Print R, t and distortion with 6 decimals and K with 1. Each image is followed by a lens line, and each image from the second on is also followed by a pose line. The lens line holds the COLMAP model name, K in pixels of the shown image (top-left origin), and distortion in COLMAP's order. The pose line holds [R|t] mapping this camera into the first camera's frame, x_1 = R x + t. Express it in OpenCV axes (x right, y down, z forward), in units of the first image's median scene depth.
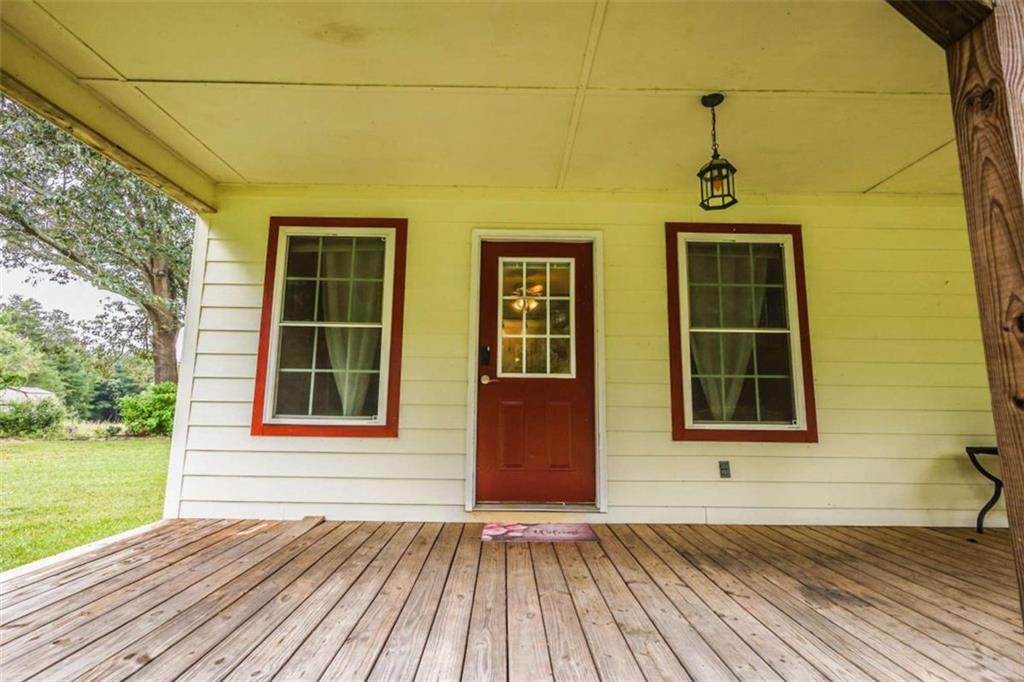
lens RADIAL K [[471.6, 0, 512.8], [0, 471.6, 338.7], [0, 0, 1]] dist [0.004367, -0.000557]
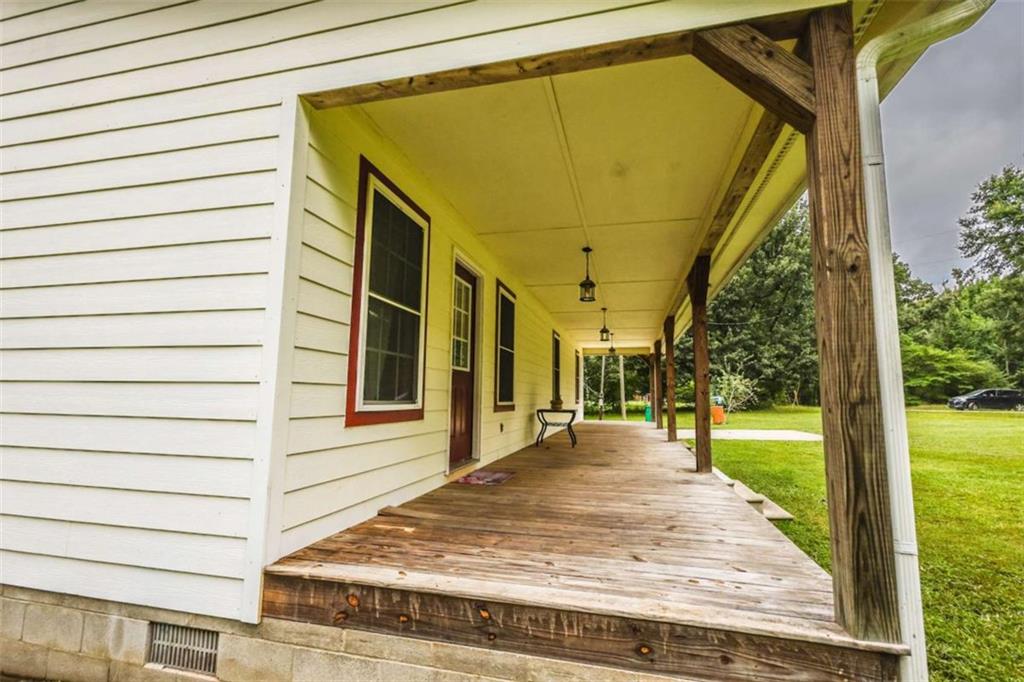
lens RADIAL K [[471.6, 0, 514.4], [0, 471.6, 341.5], [0, 0, 1]] dist [0.004367, -0.000557]
pose [[0.252519, 0.102994, 0.962095, -1.254557], [-0.140313, 0.987706, -0.068908, 0.077287], [-0.957364, -0.117594, 0.263866, 0.534637]]
